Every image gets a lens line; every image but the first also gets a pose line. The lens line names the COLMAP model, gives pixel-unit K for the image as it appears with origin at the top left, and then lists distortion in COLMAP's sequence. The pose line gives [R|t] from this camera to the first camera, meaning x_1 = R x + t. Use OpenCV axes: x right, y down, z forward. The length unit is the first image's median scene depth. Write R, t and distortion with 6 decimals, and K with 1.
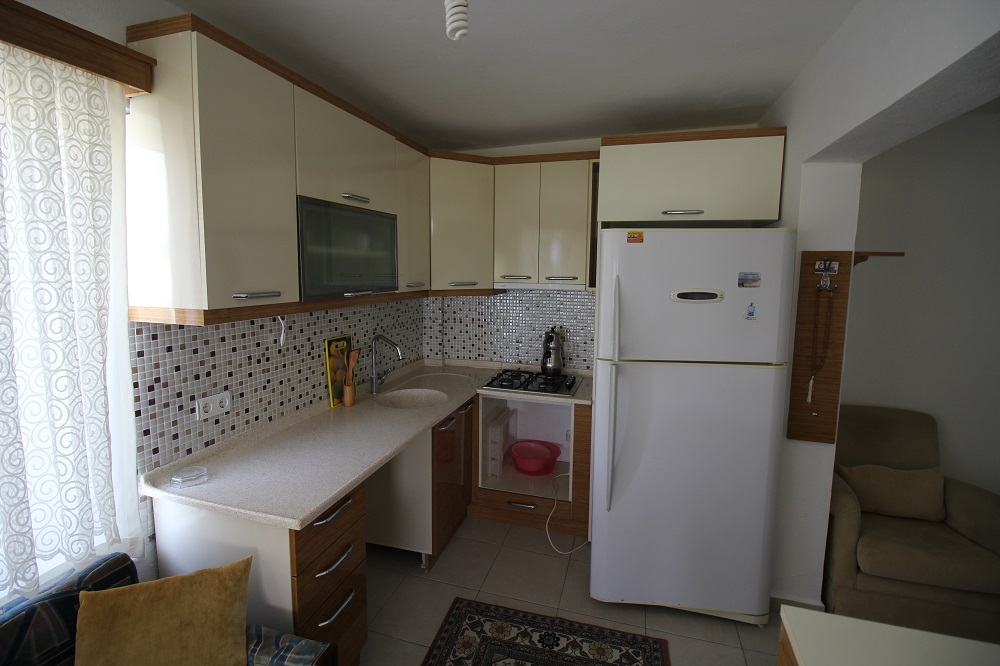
lens RADIAL K [[458.7, 0, 500.6], [0, 458.7, 314.3], [0, 0, 1]] dist [-0.014377, -0.004458]
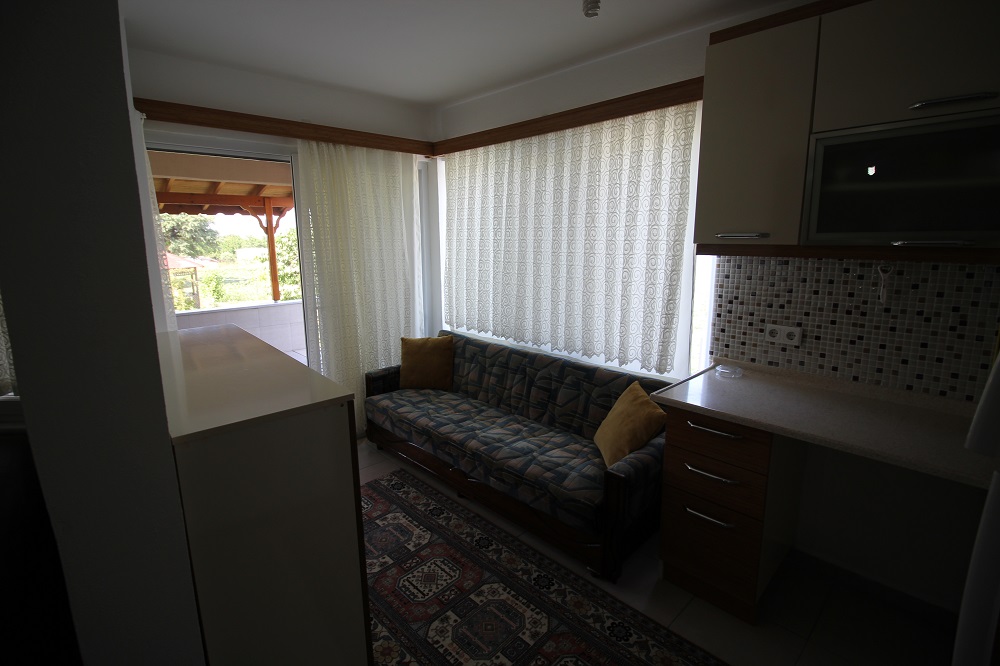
lens RADIAL K [[458.7, 0, 499.2], [0, 458.7, 330.2], [0, 0, 1]] dist [-0.014377, -0.004458]
pose [[-0.497889, 0.152299, -0.853763, 0.706554], [-0.093591, 0.969274, 0.227484, -0.009962], [0.862176, 0.193166, -0.468337, 0.878742]]
